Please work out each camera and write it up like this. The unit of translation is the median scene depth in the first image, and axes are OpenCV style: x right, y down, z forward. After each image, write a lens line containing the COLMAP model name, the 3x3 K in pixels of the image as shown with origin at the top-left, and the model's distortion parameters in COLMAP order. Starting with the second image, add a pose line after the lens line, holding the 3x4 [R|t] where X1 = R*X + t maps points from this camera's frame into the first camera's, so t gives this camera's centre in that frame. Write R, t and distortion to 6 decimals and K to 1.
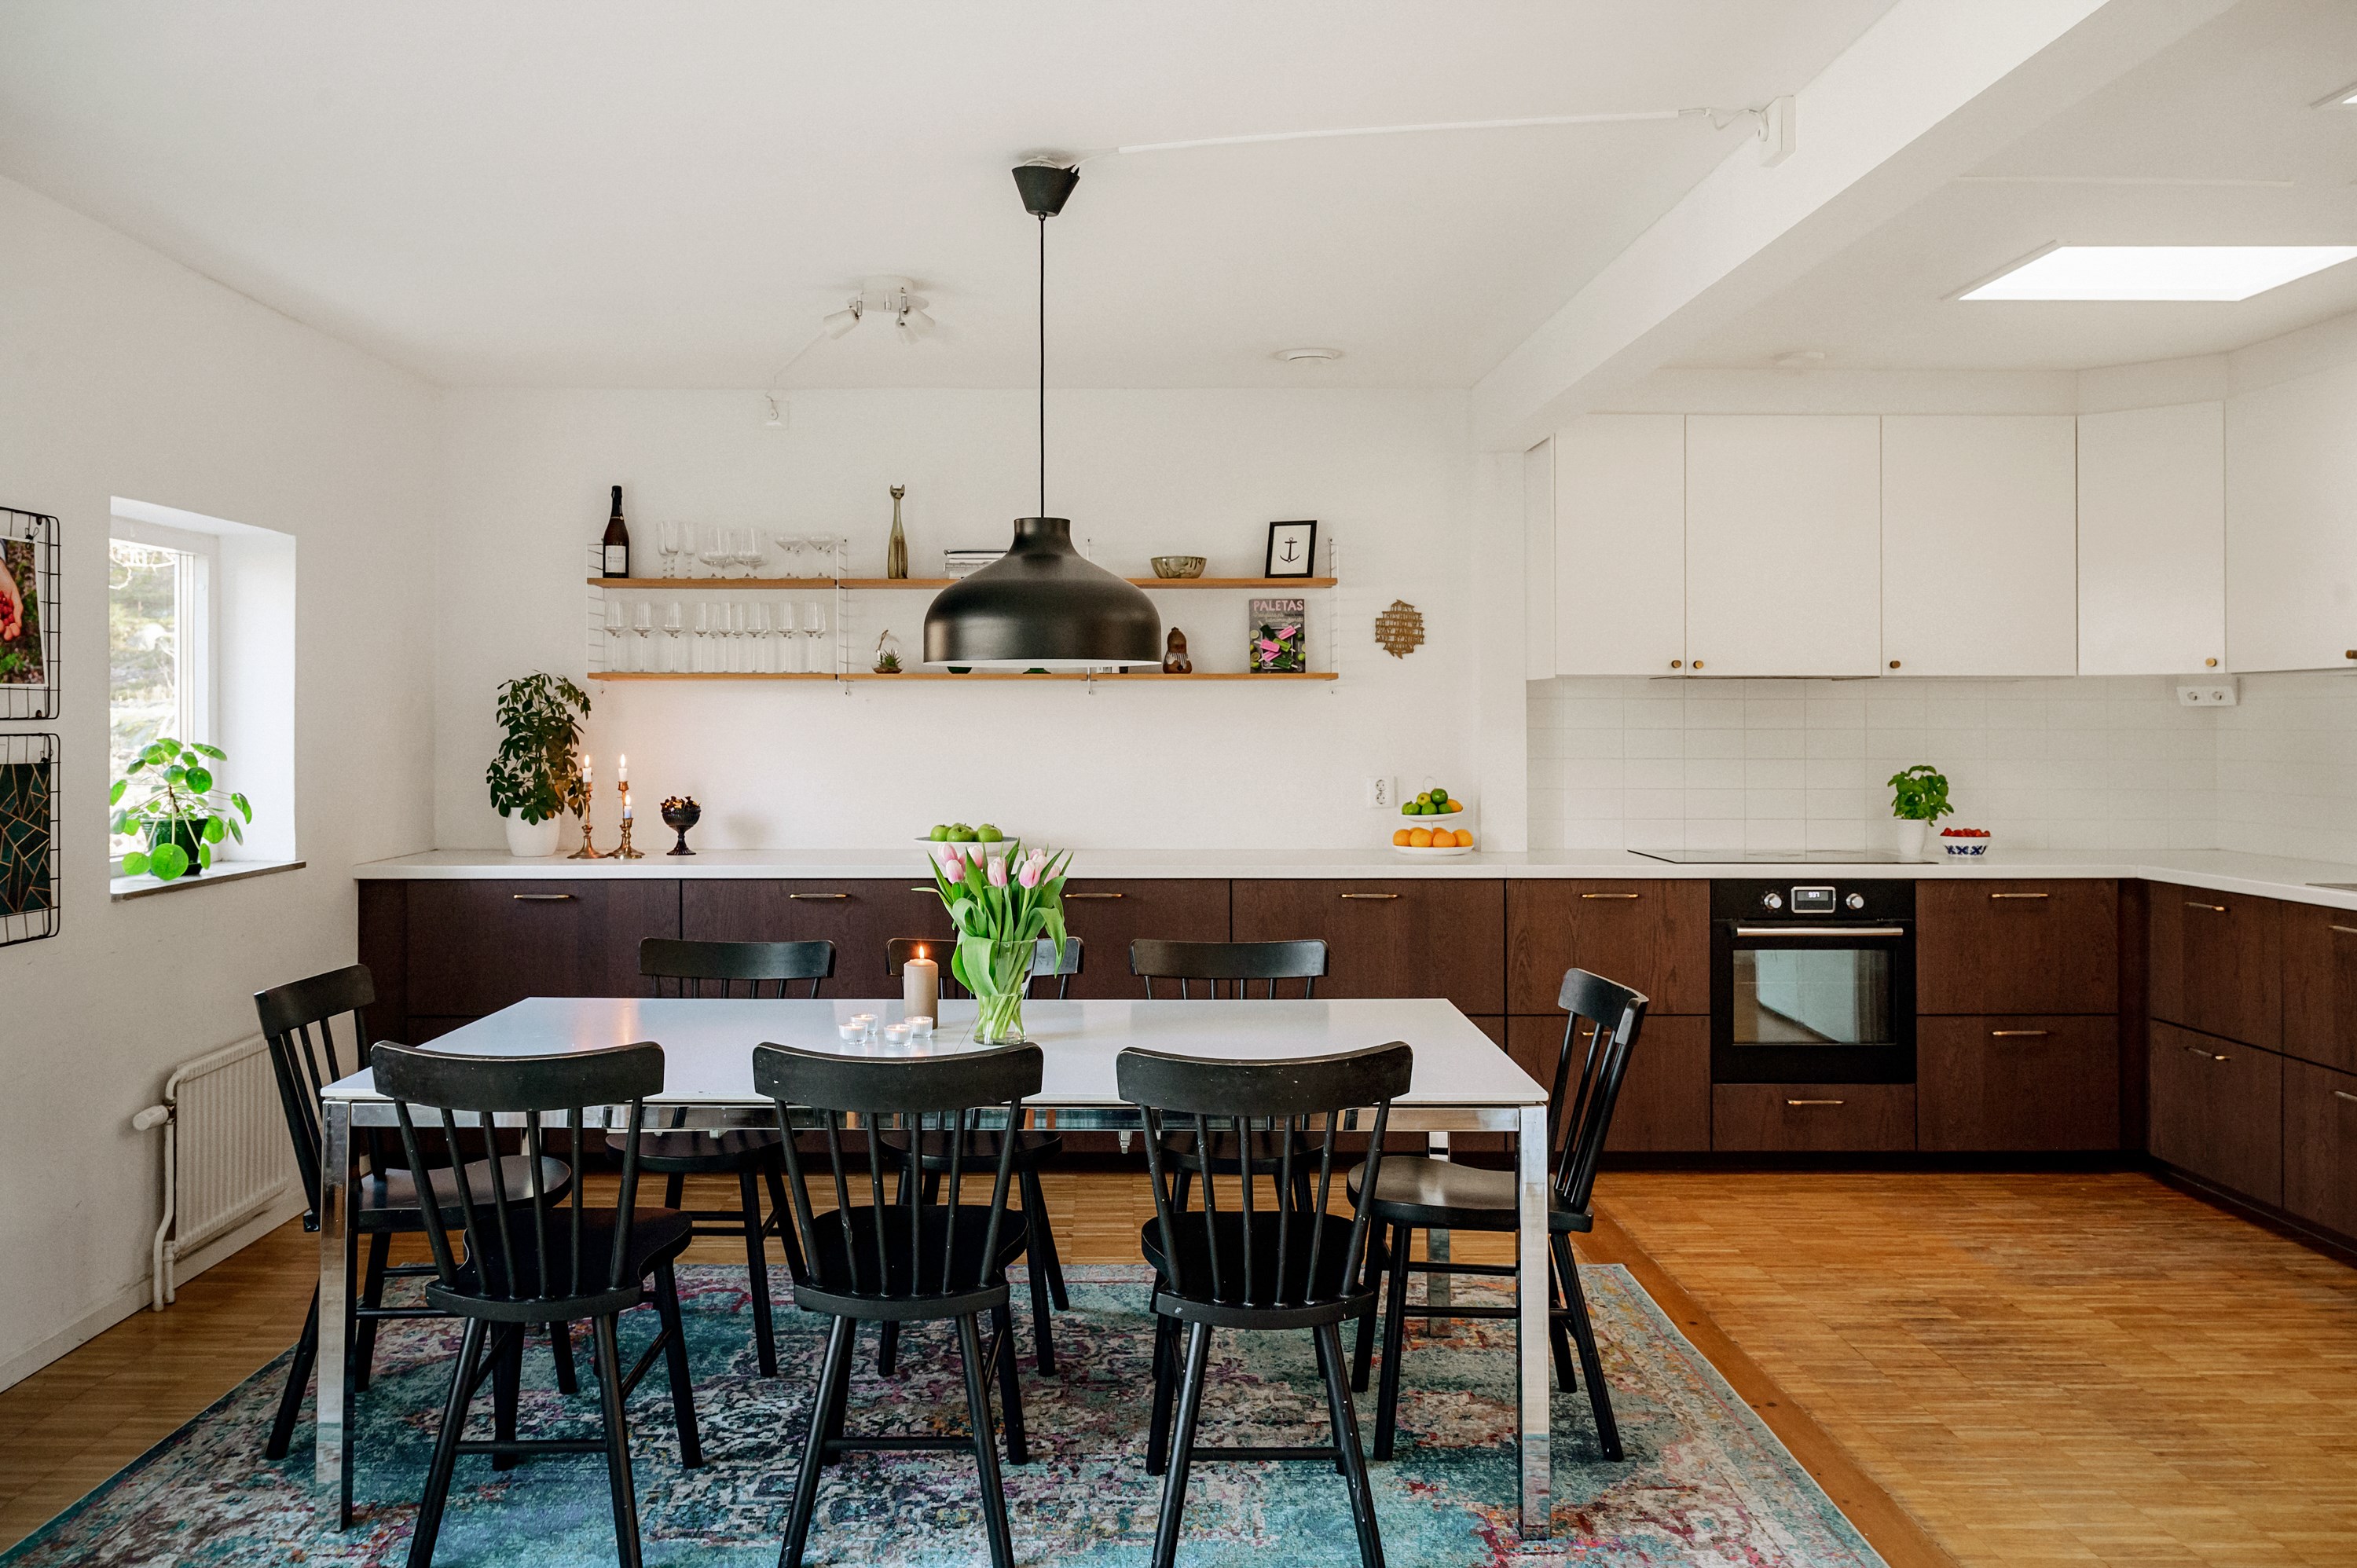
lens RADIAL K [[1793.7, 0, 1144.3], [0, 1793.7, 720.2], [0, 0, 1]] dist [0.004065, 0.002799]
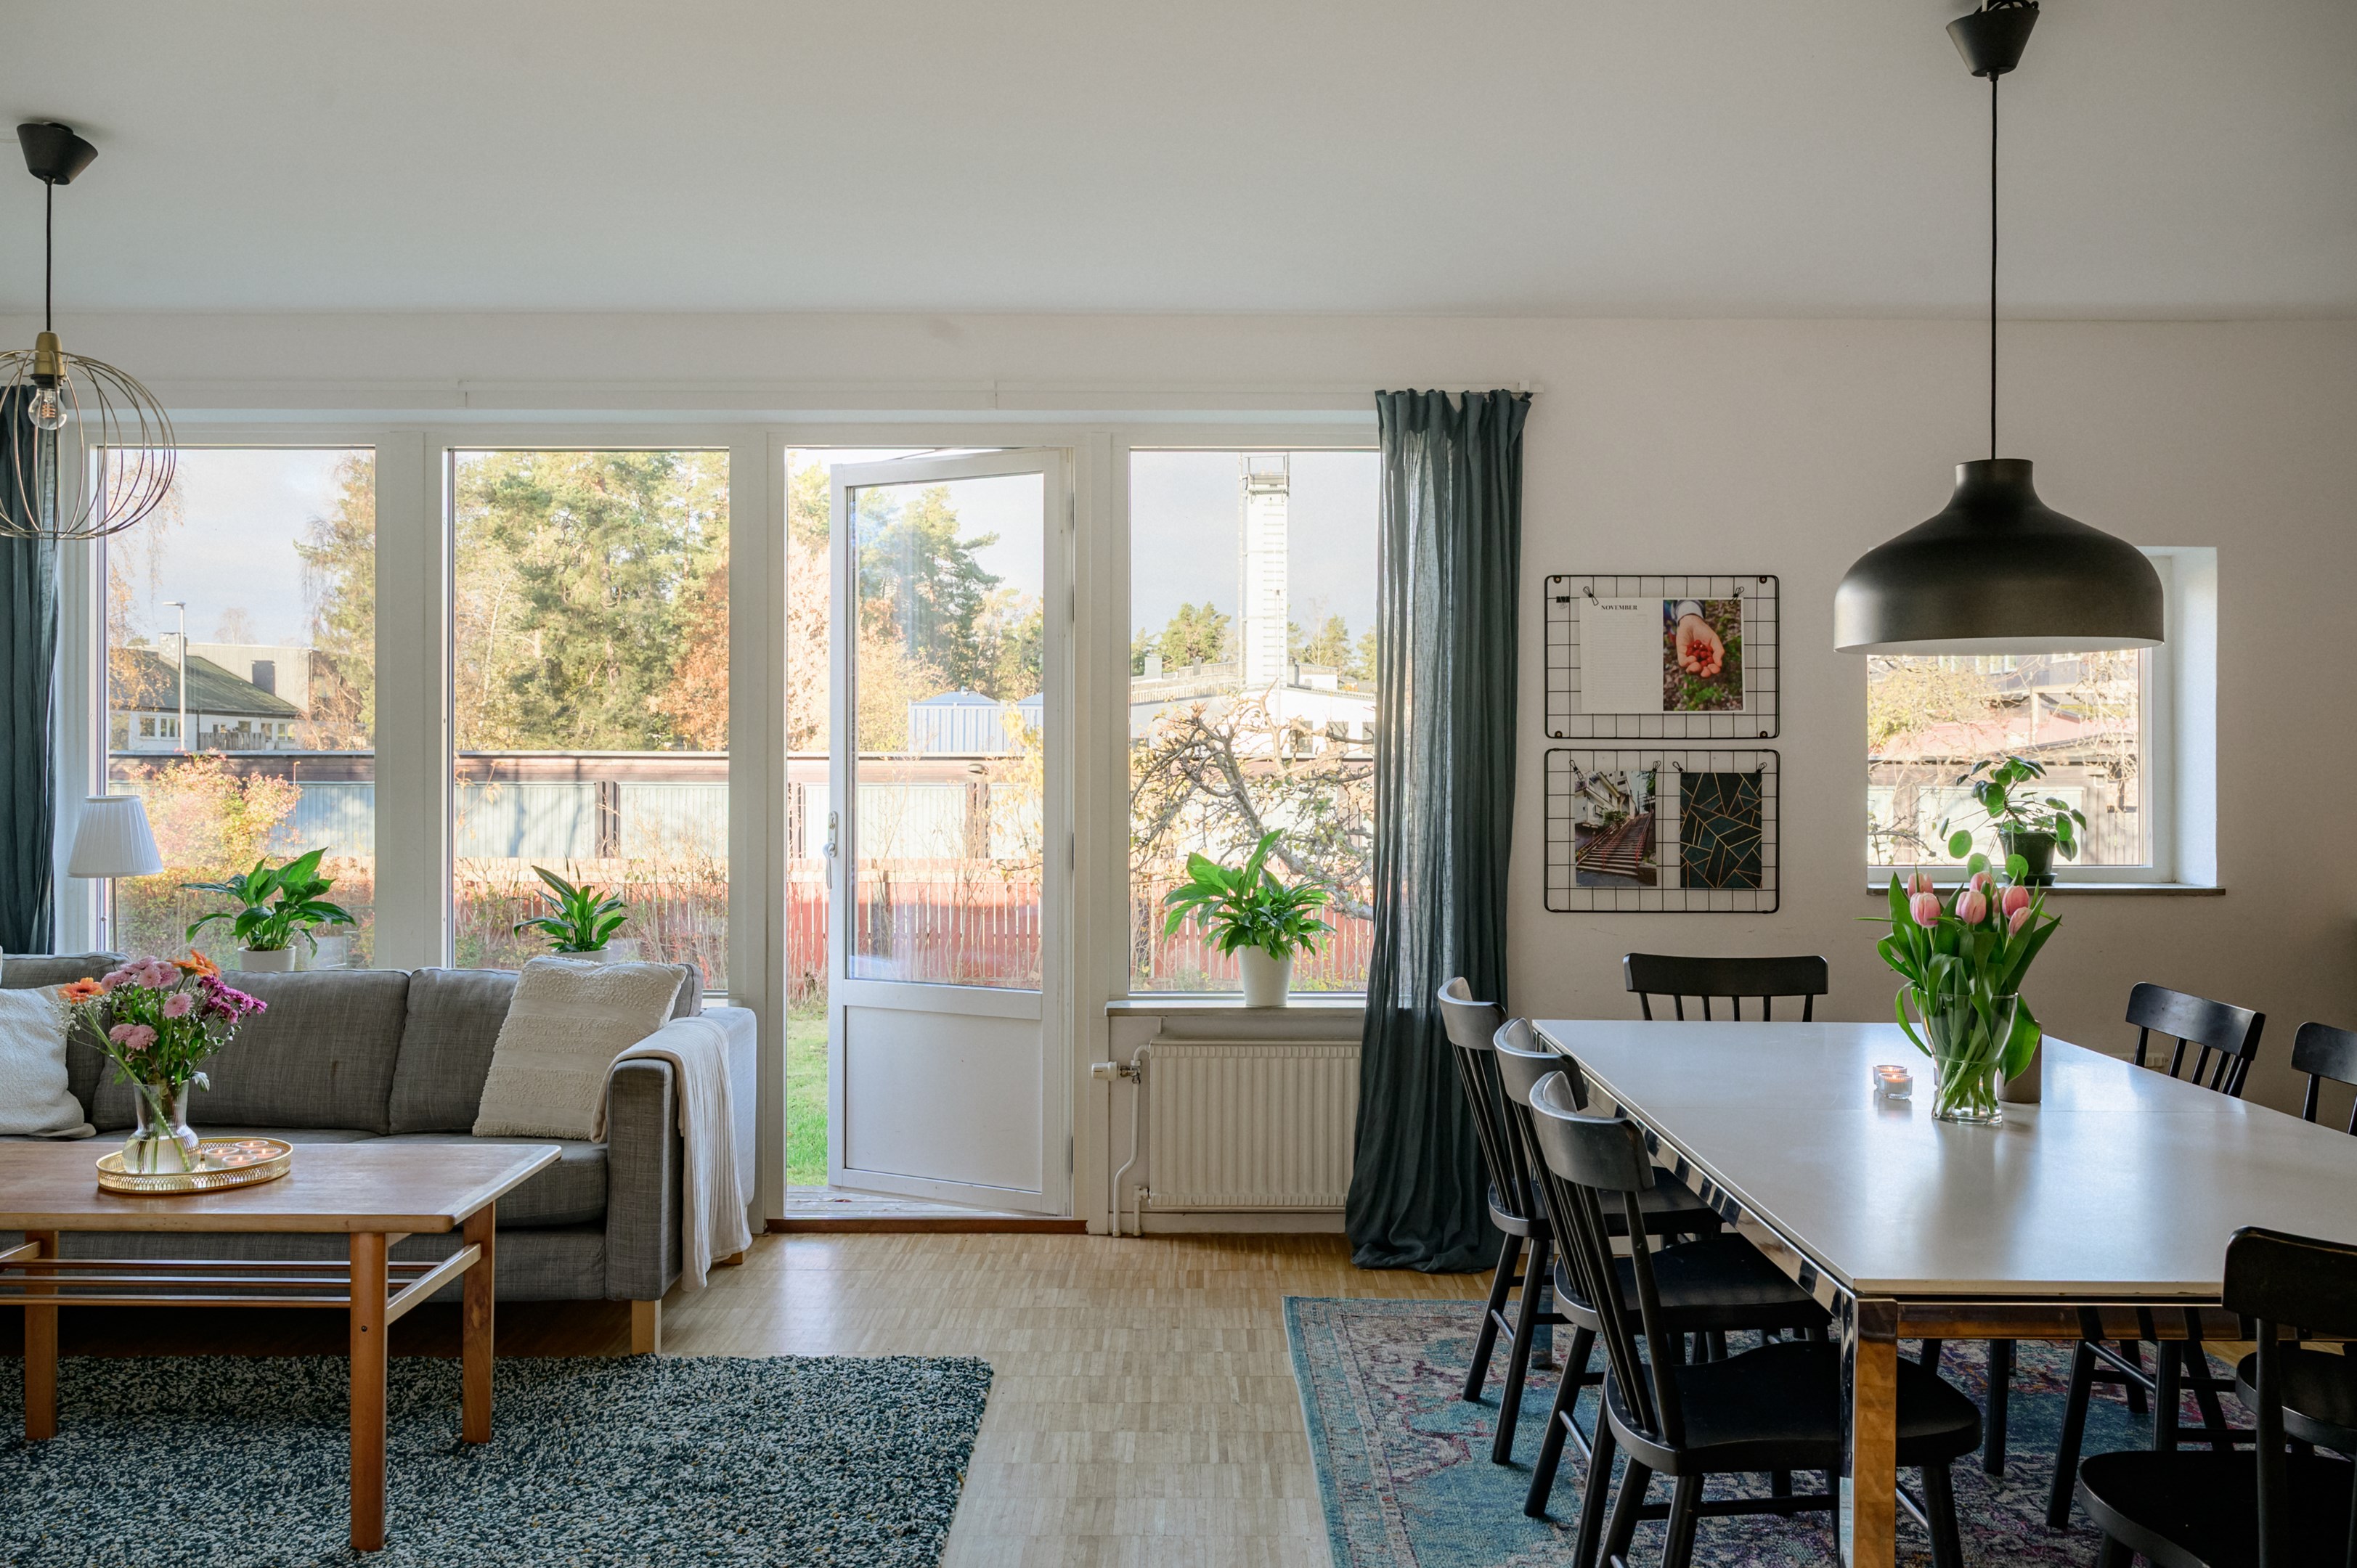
lens RADIAL K [[1888.2, 0, 1173.4], [0, 1888.2, 760.7], [0, 0, 1]] dist [-0.003977, -0.000304]
pose [[0.001751, -0.003371, -0.999993, 0.456202], [-0.001019, 0.999994, -0.003372, 0.012949], [0.999998, 0.001025, 0.001748, 0.381113]]
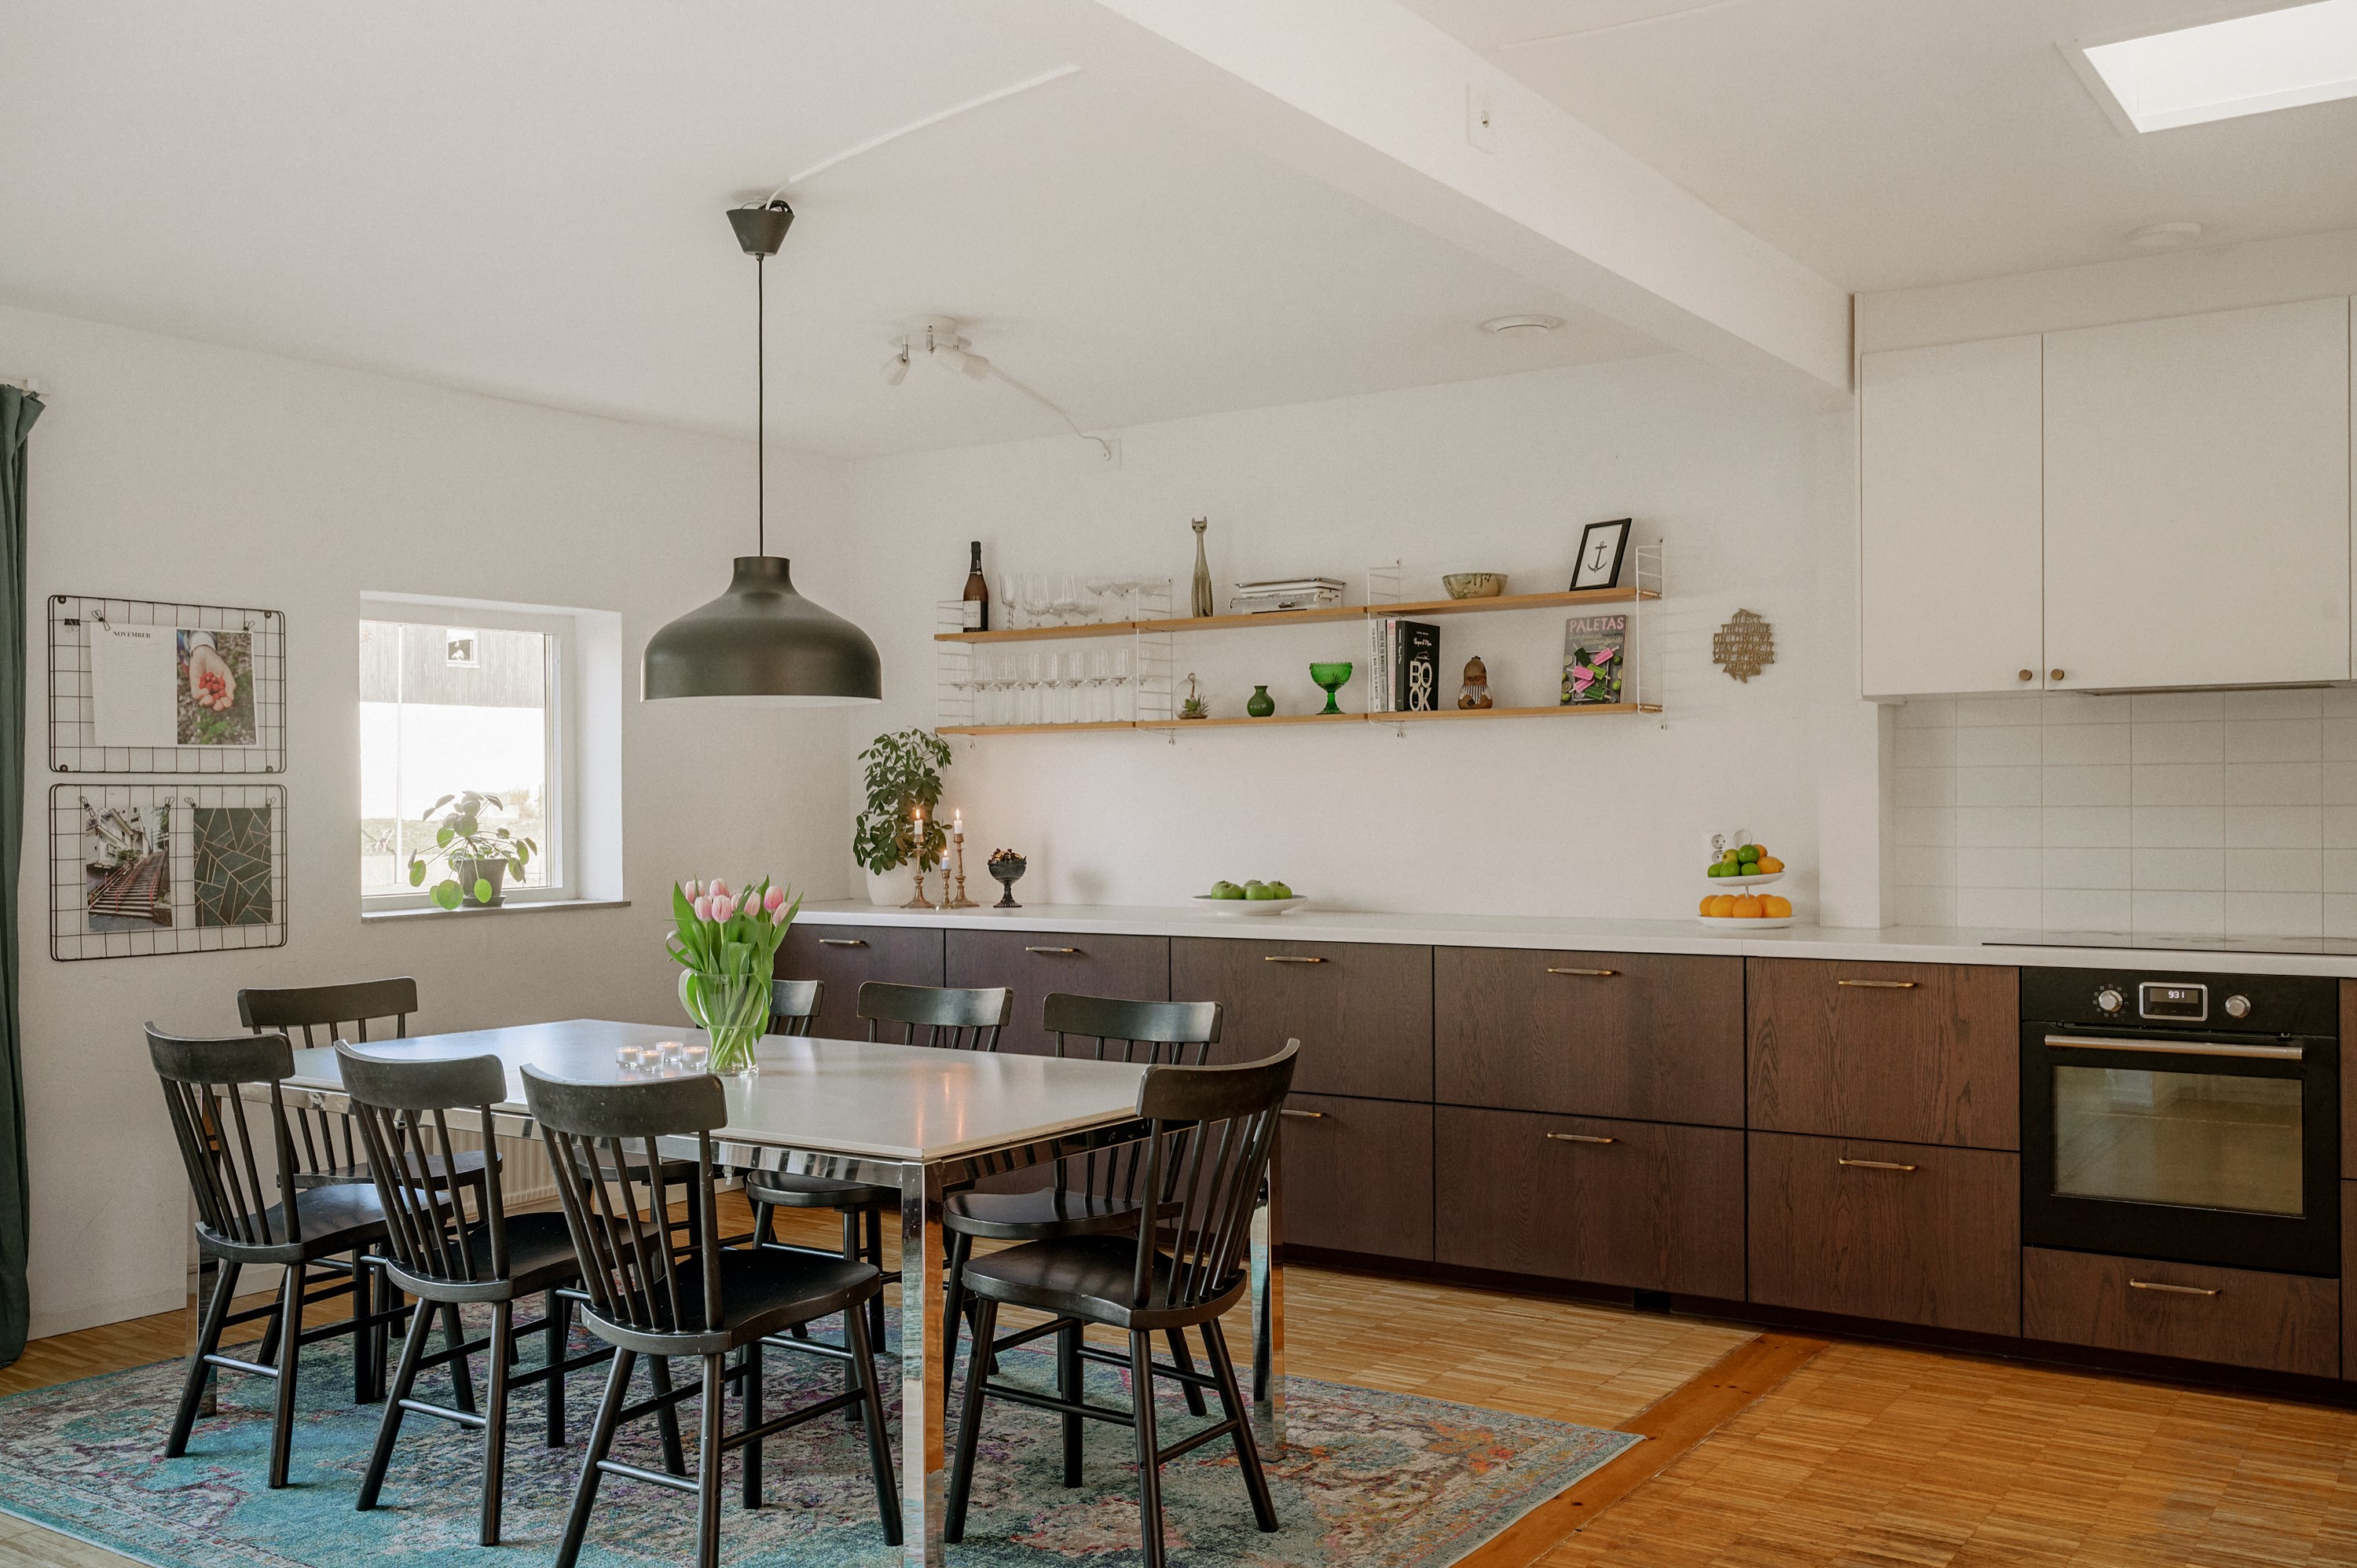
lens RADIAL K [[2075.9, 0, 1191.9], [0, 2075.9, 797.7], [0, 0, 1]] dist [-0.005153, 0.003298]
pose [[0.830617, -0.008028, -0.556786, 0.472980], [0.010195, 0.999948, 0.000790, 0.014282], [0.556751, -0.006333, 0.830655, 0.100814]]
